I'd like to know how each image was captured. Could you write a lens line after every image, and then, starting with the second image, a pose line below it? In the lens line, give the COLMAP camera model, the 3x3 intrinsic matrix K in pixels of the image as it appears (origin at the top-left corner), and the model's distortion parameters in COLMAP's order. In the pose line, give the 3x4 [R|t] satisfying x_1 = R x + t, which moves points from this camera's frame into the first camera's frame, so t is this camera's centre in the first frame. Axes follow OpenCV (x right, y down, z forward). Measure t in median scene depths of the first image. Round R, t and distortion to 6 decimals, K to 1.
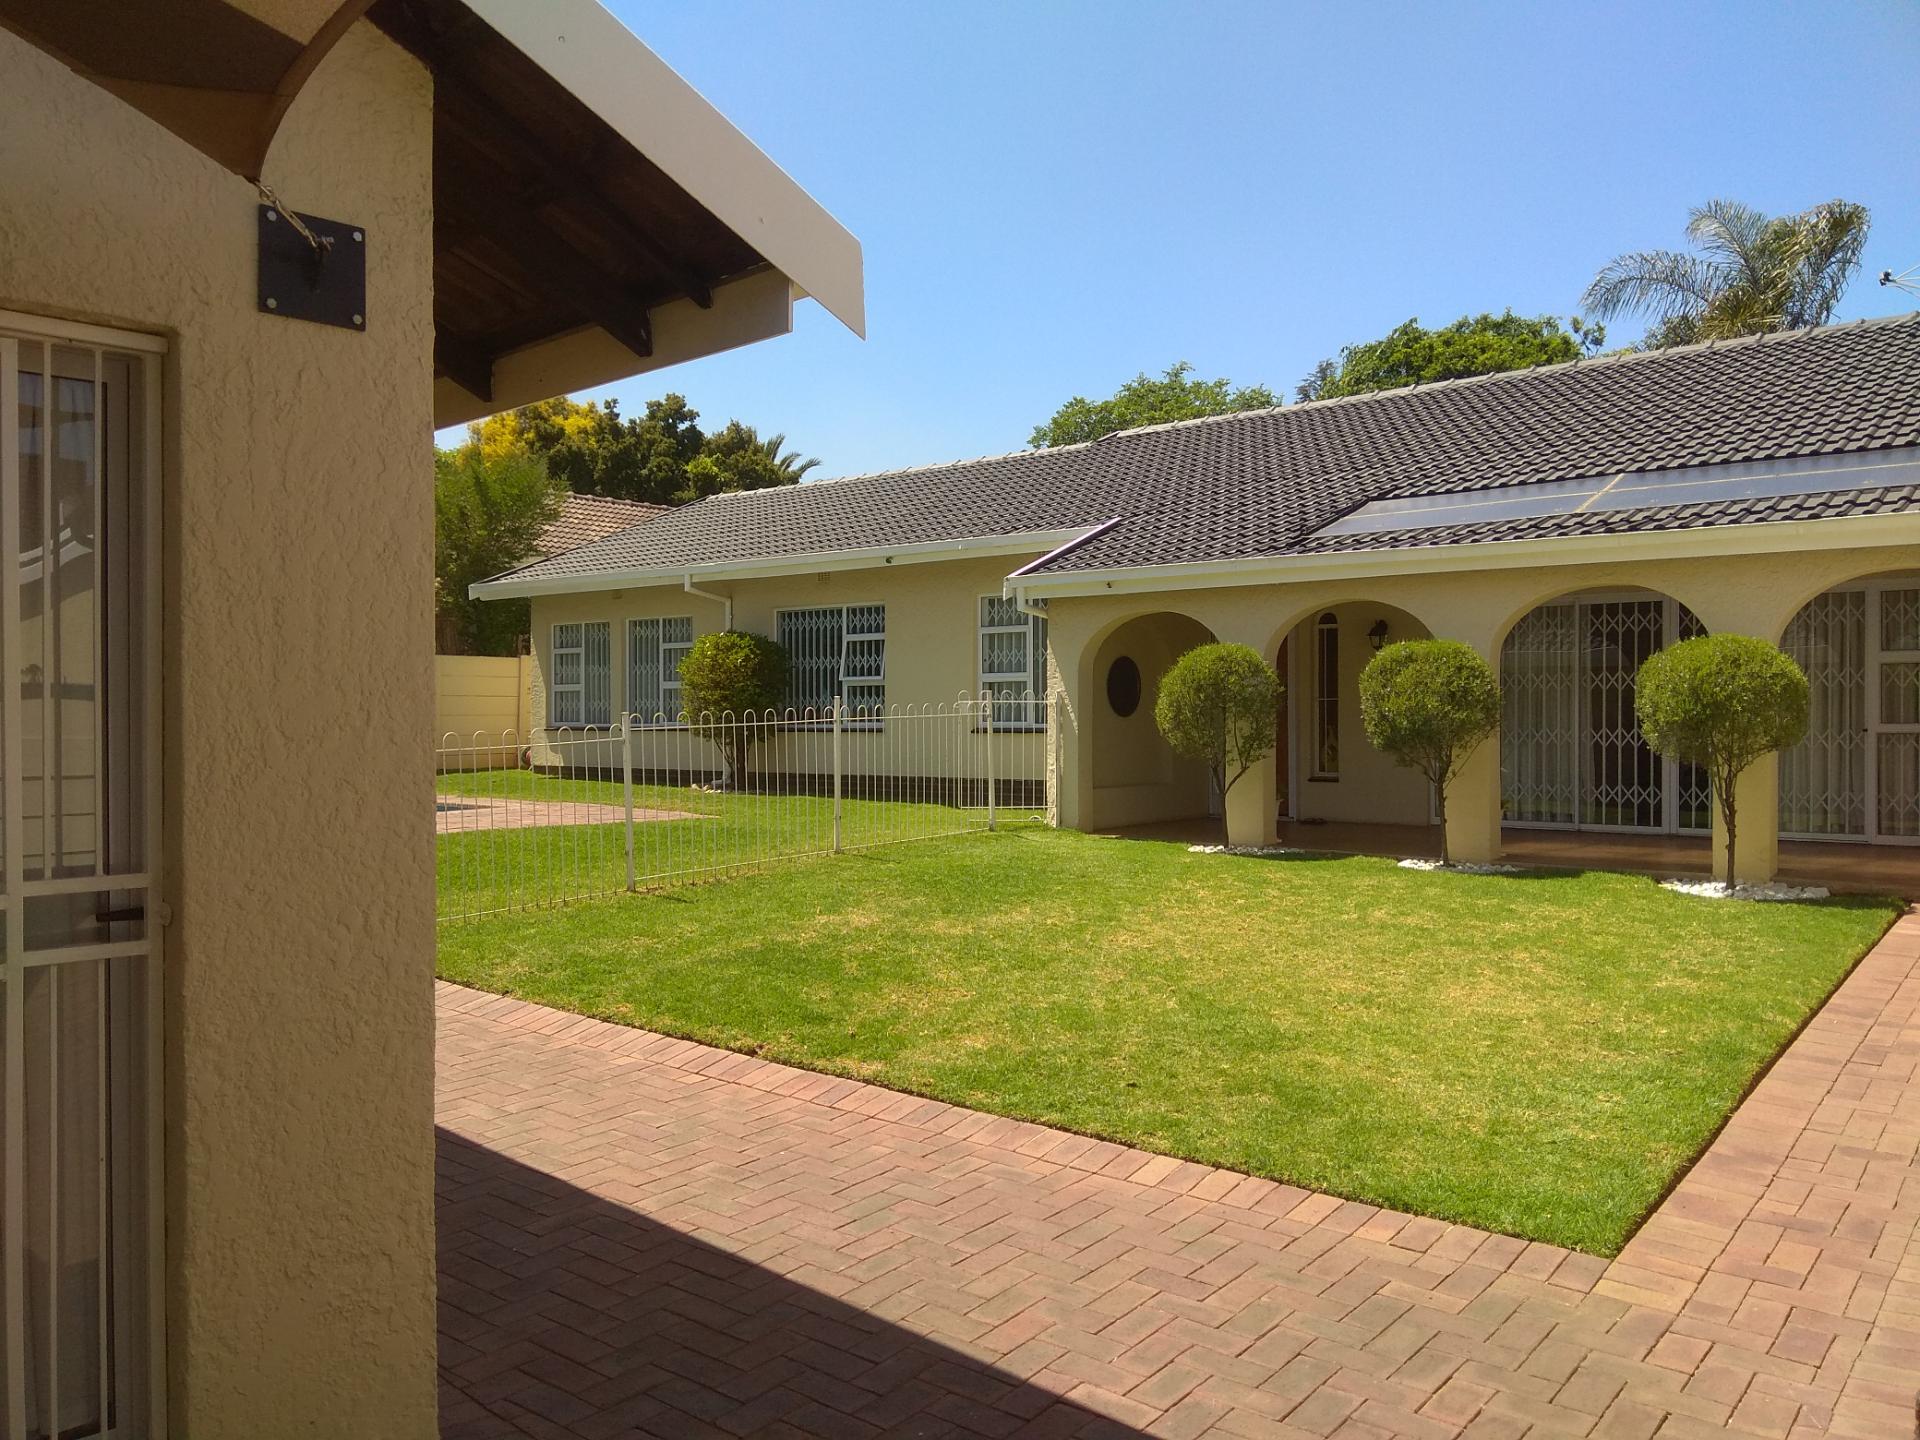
lens RADIAL K [[1334.9, 0, 960.0], [0, 1334.9, 720.0], [0, 0, 1]] dist [-0.030346, -0.000607]
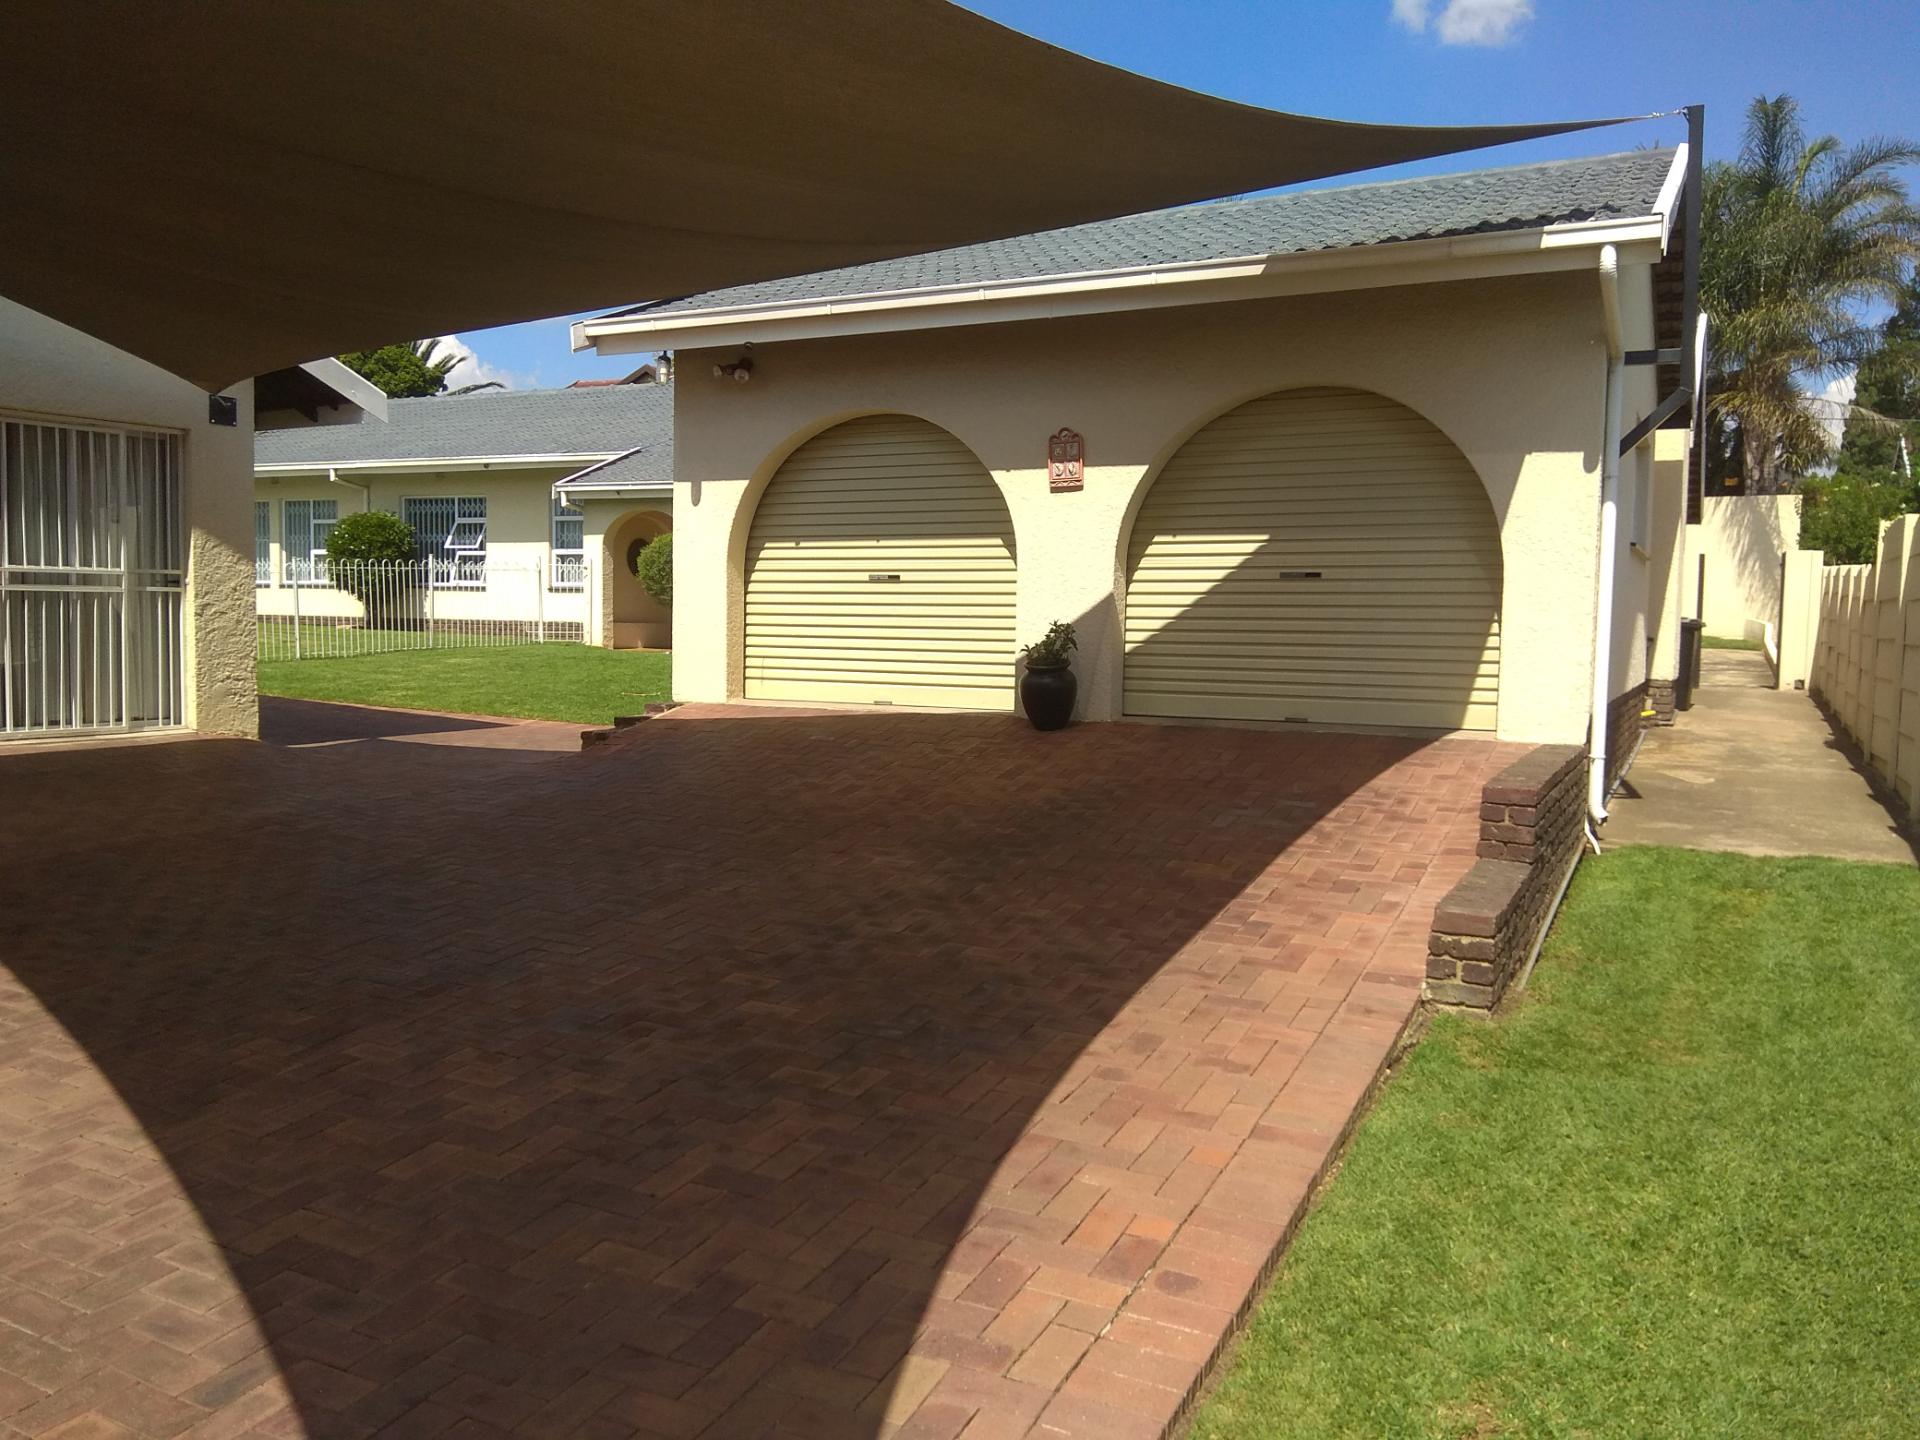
lens RADIAL K [[1334.9, 0, 960.0], [0, 1334.9, 720.0], [0, 0, 1]] dist [-0.030346, -0.000607]
pose [[0.971293, 0.003430, 0.237863, 0.094209], [-0.022072, 0.996882, 0.075753, 0.028703], [-0.236862, -0.078829, 0.968340, -0.466481]]
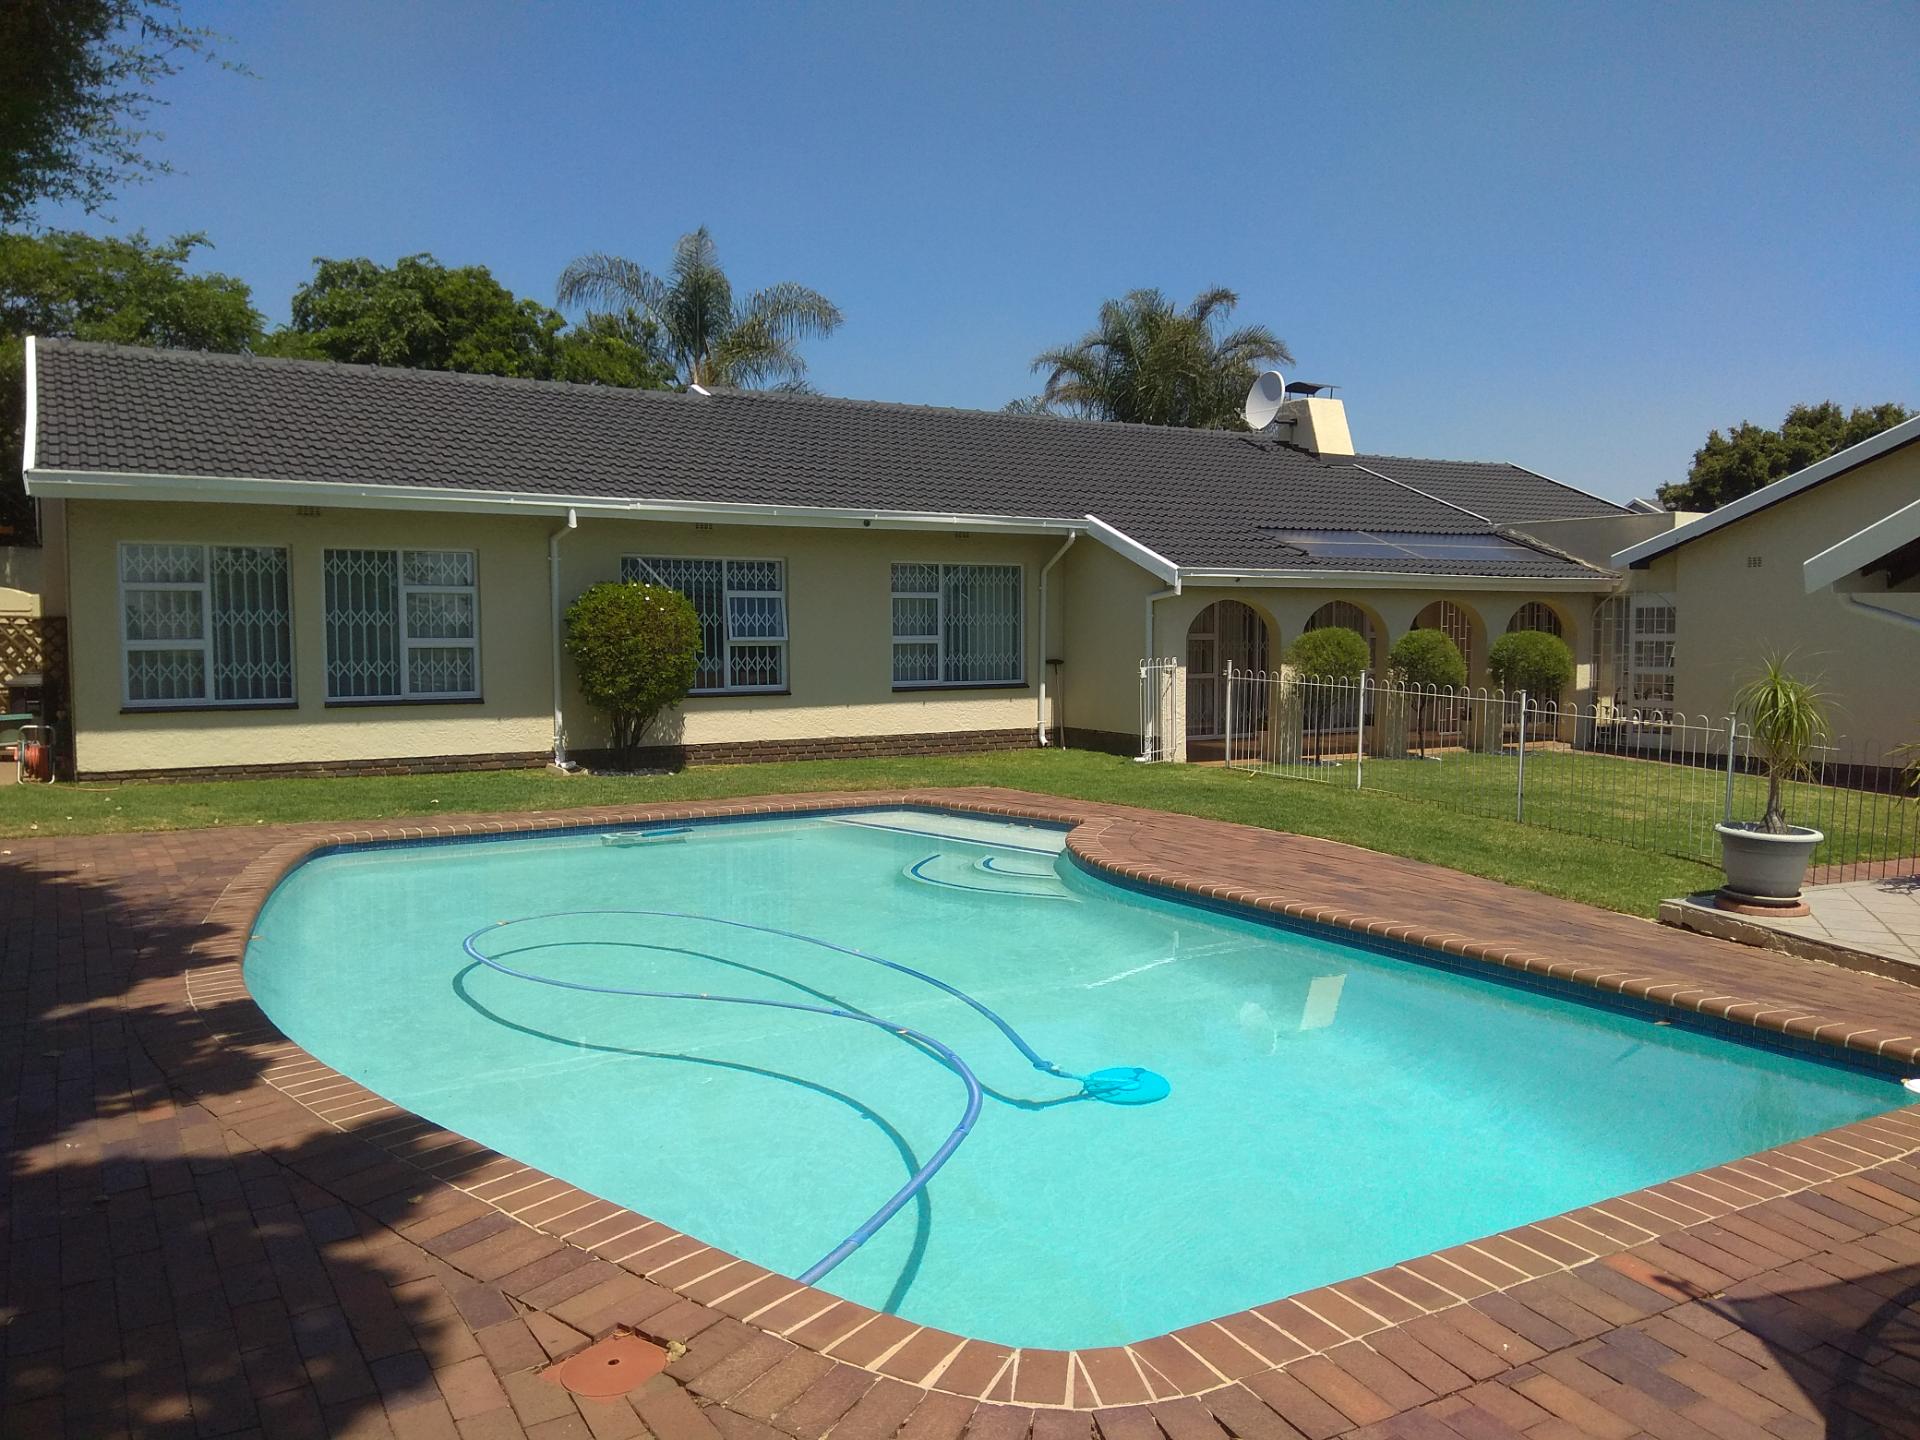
lens RADIAL K [[1334.9, 0, 960.0], [0, 1334.9, 720.0], [0, 0, 1]] dist [-0.030346, -0.000607]
pose [[0.350656, -0.058581, 0.934670, -0.908075], [0.004684, 0.998139, 0.060802, -0.030391], [-0.936493, -0.016942, 0.350278, 0.538942]]
